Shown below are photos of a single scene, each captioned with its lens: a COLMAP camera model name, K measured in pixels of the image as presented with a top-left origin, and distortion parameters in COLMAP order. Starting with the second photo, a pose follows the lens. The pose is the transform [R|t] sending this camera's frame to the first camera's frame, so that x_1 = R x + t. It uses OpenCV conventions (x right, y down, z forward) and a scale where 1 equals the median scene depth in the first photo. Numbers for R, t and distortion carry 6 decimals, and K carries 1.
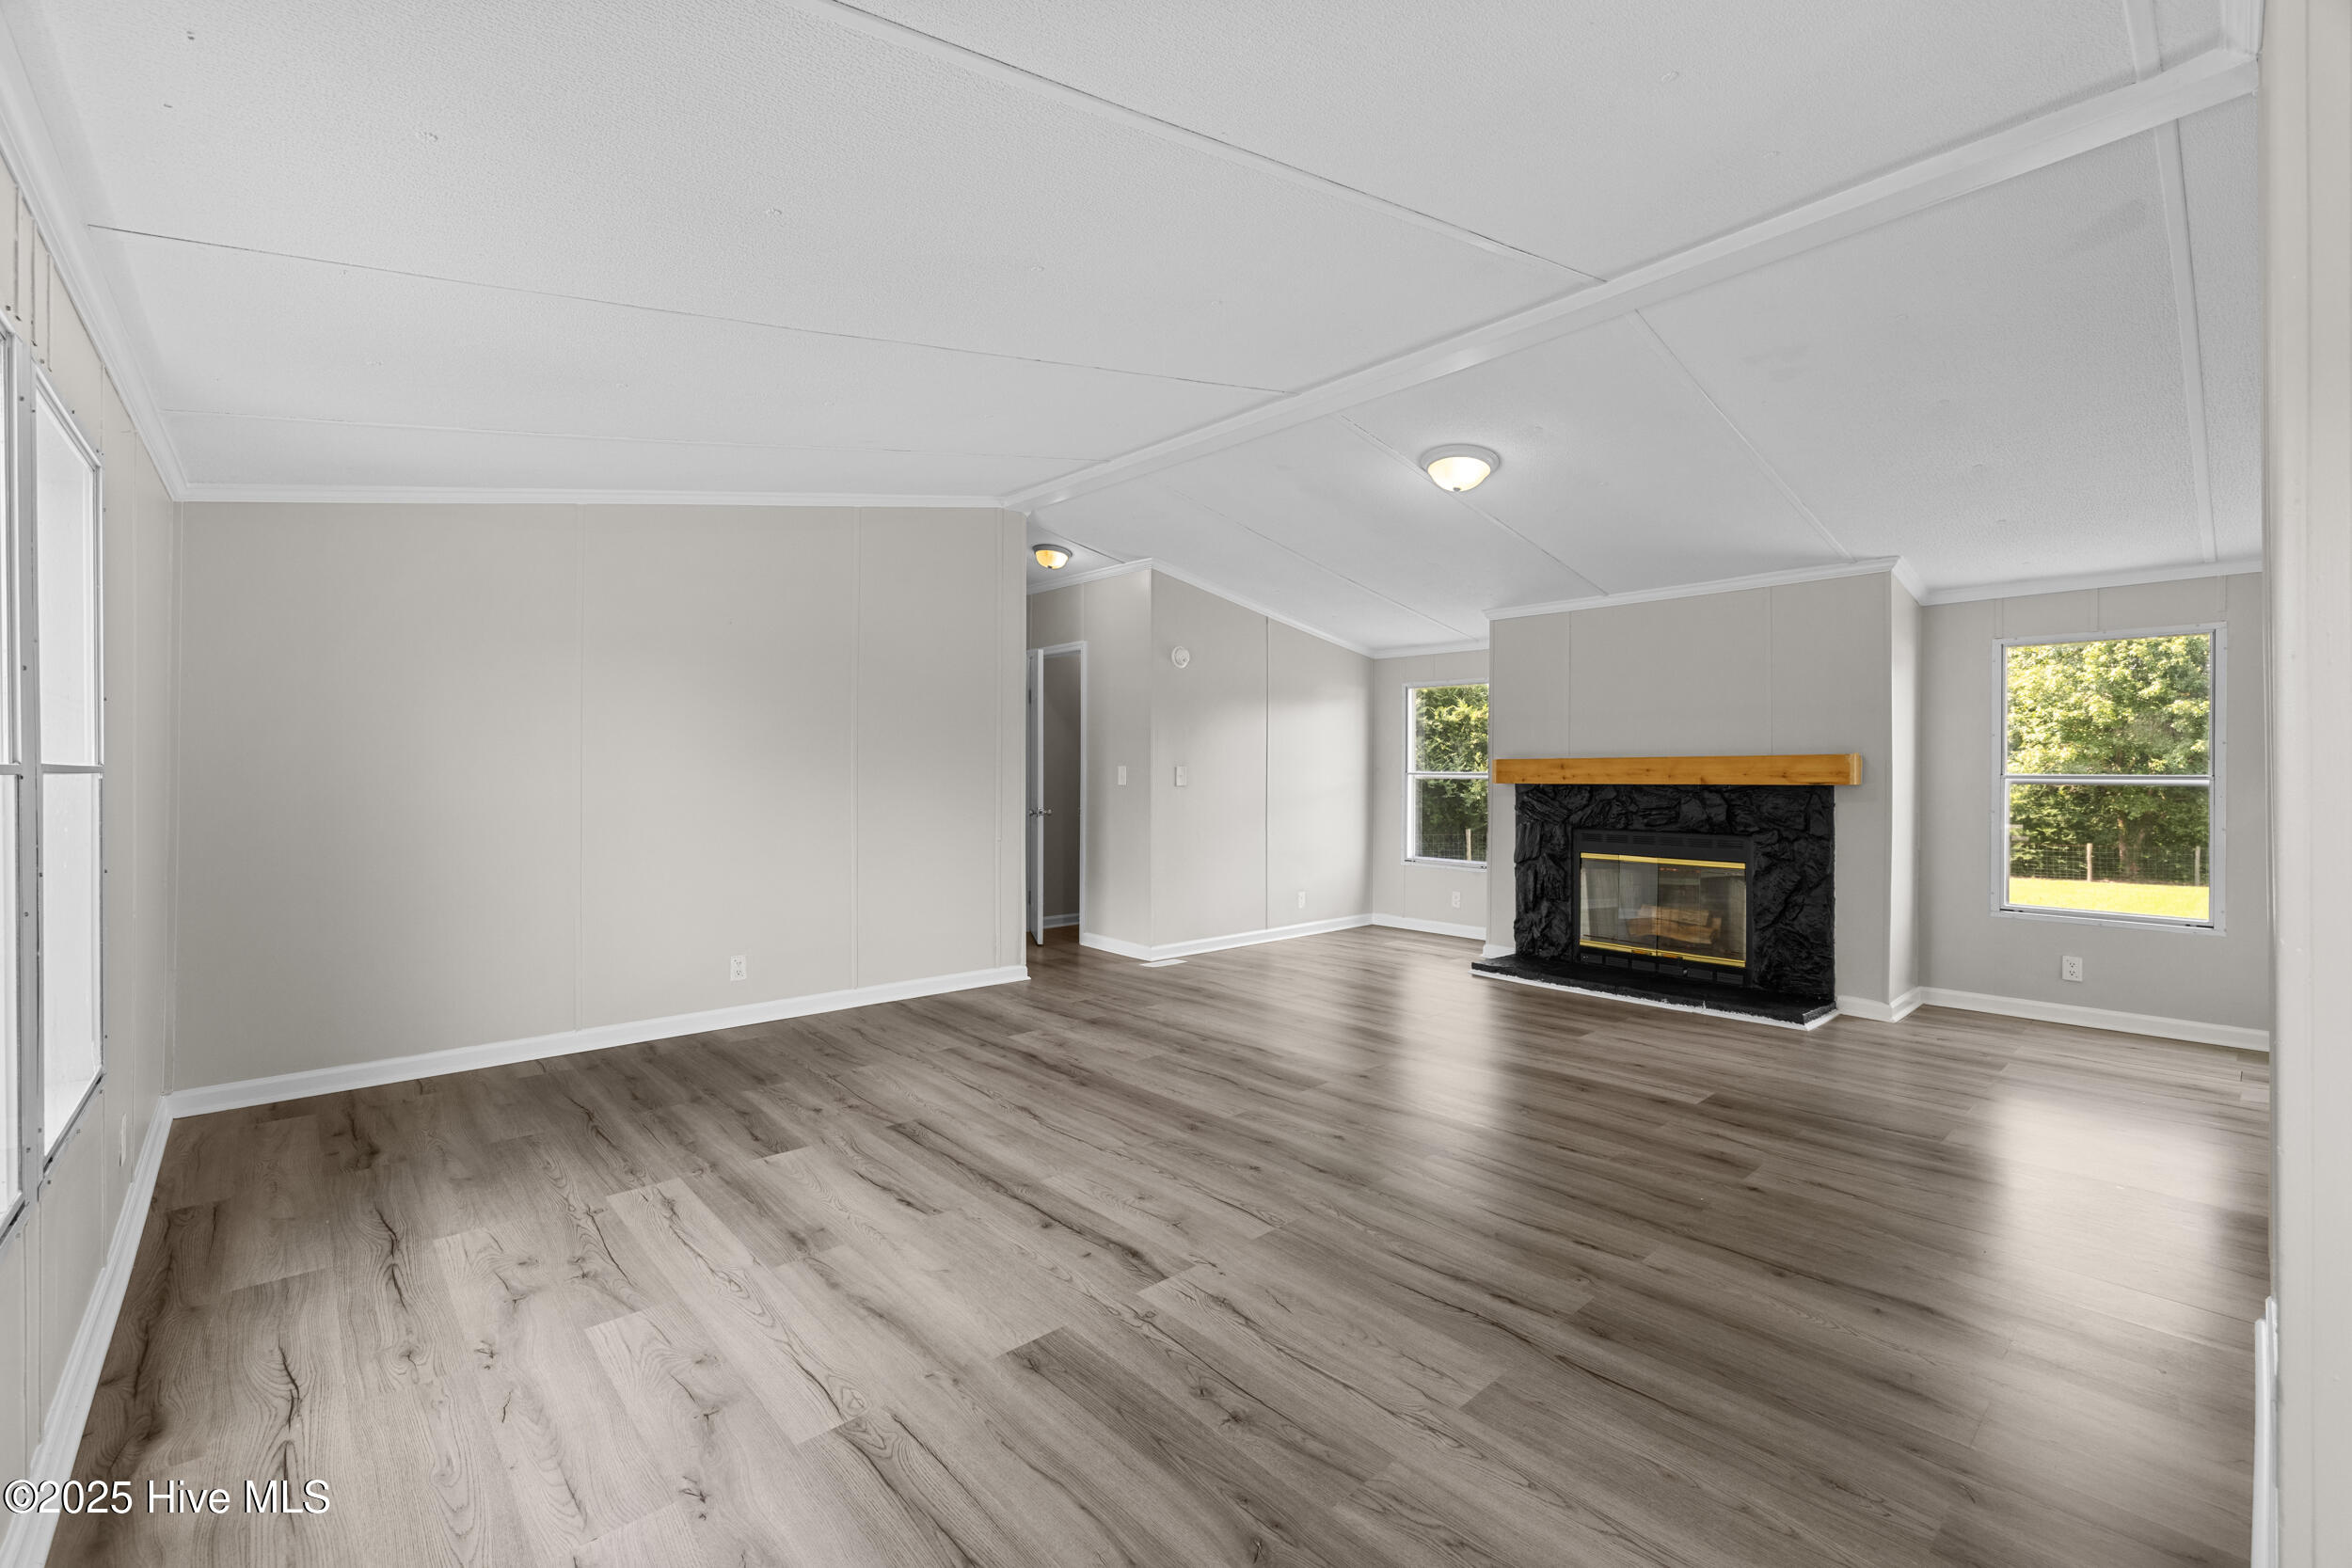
lens RADIAL K [[987.3, 0, 1173.8], [0, 987.3, 779.7], [0, 0, 1]] dist [0.000708, 0.000347]
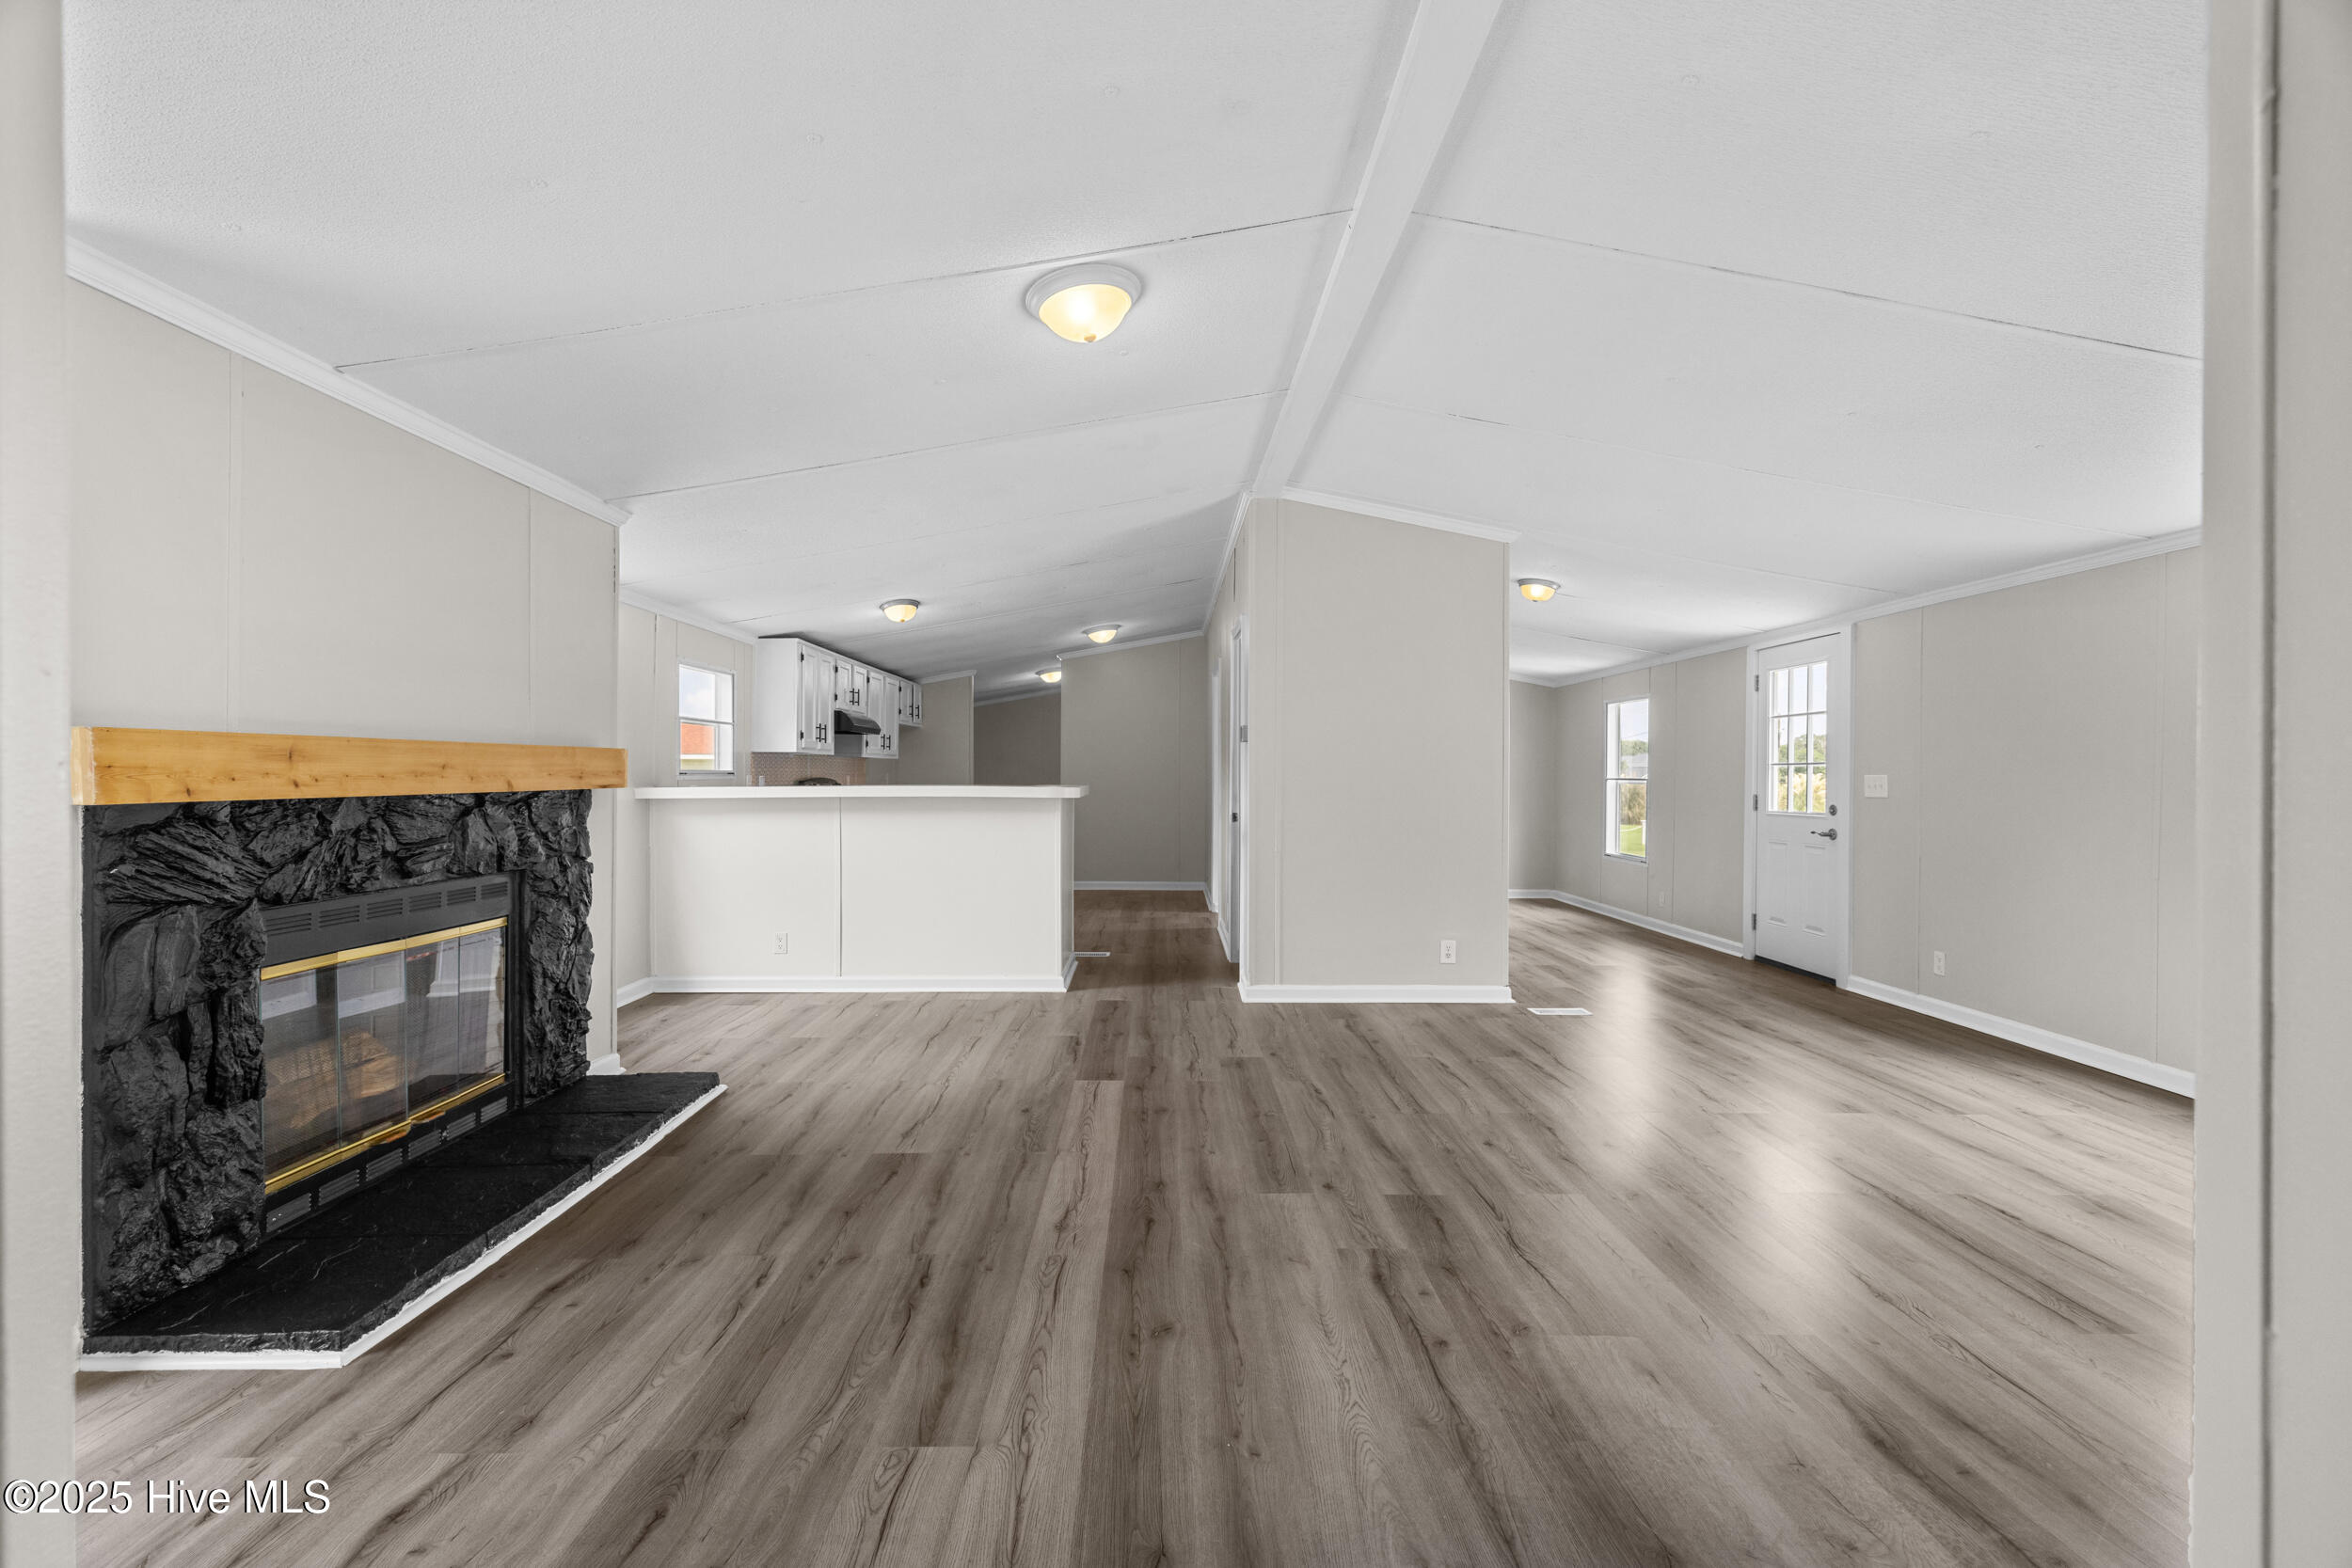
lens RADIAL K [[987.3, 0, 1173.4], [0, 987.3, 778.8], [0, 0, 1]] dist [0.000708, 0.000347]
pose [[-0.753455, -0.007798, 0.657453, -0.252246], [-0.001912, 0.999951, 0.009668, -0.015699], [-0.657497, 0.006027, -0.753433, 2.003311]]
